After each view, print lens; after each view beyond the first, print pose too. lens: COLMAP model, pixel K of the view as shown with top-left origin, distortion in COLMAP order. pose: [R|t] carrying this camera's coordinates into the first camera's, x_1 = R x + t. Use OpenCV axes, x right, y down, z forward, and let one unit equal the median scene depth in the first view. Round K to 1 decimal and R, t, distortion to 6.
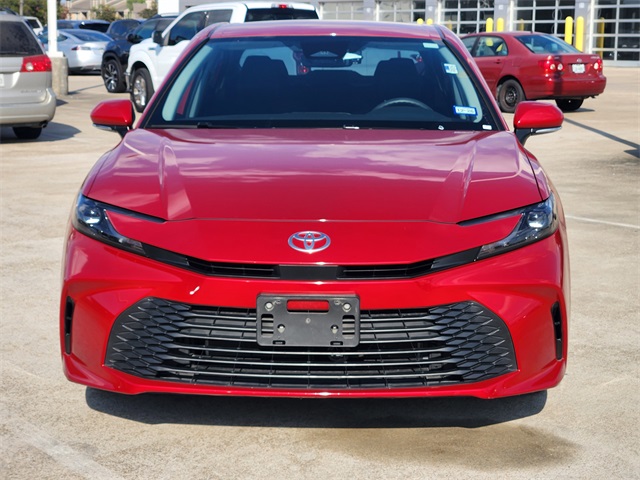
lens RADIAL K [[1229.7, 0, 322.0], [0, 1229.7, 210.1], [0, 0, 1]] dist [-0.183795, 2.013946]
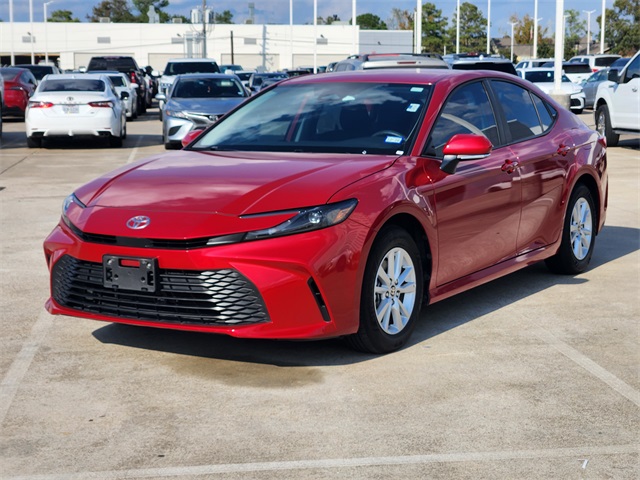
lens RADIAL K [[1229.7, 0, 322.0], [0, 1229.7, 210.1], [0, 0, 1]] dist [-0.183795, 2.013946]
pose [[0.866949, 0.036931, -0.497027, 0.896005], [-0.051173, 0.998576, -0.015061, 0.020466], [0.495763, 0.038491, 0.867604, -0.200236]]
